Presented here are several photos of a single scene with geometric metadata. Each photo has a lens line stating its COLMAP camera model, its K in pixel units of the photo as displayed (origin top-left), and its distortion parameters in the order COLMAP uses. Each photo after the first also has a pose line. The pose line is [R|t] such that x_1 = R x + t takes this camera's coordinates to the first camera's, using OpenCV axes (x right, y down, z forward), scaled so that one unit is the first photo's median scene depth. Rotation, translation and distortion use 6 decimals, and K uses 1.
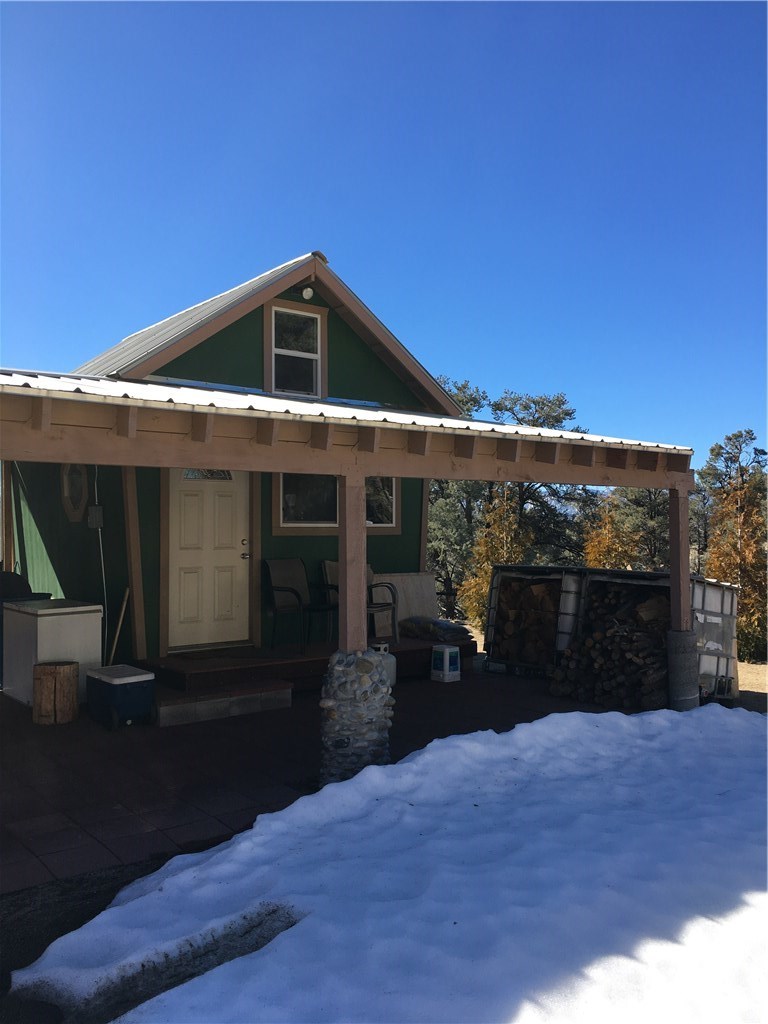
lens RADIAL K [[871.1, 0, 382.9], [0, 871.1, 510.7], [0, 0, 1]] dist [0.087095, -0.109537]
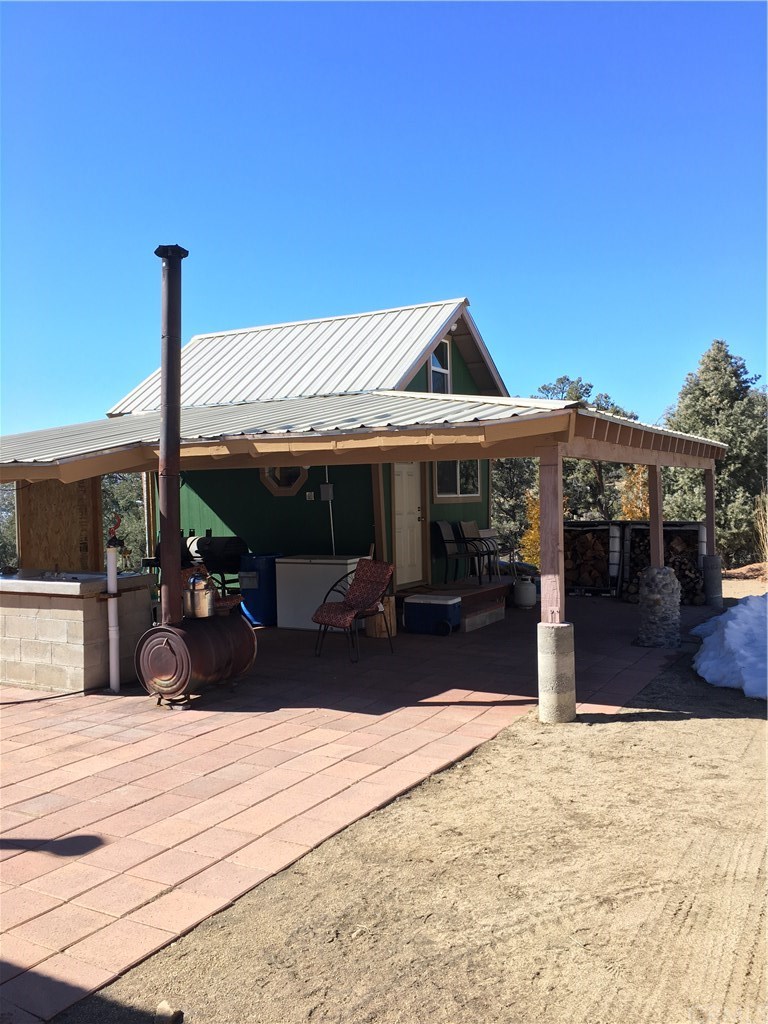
lens RADIAL K [[871.1, 0, 385.7], [0, 871.1, 515.9], [0, 0, 1]] dist [0.087095, -0.109537]
pose [[0.925043, -0.026670, 0.378926, -0.722968], [0.010997, 0.998994, 0.043467, -0.013078], [-0.379704, -0.036042, 0.924406, -0.239590]]
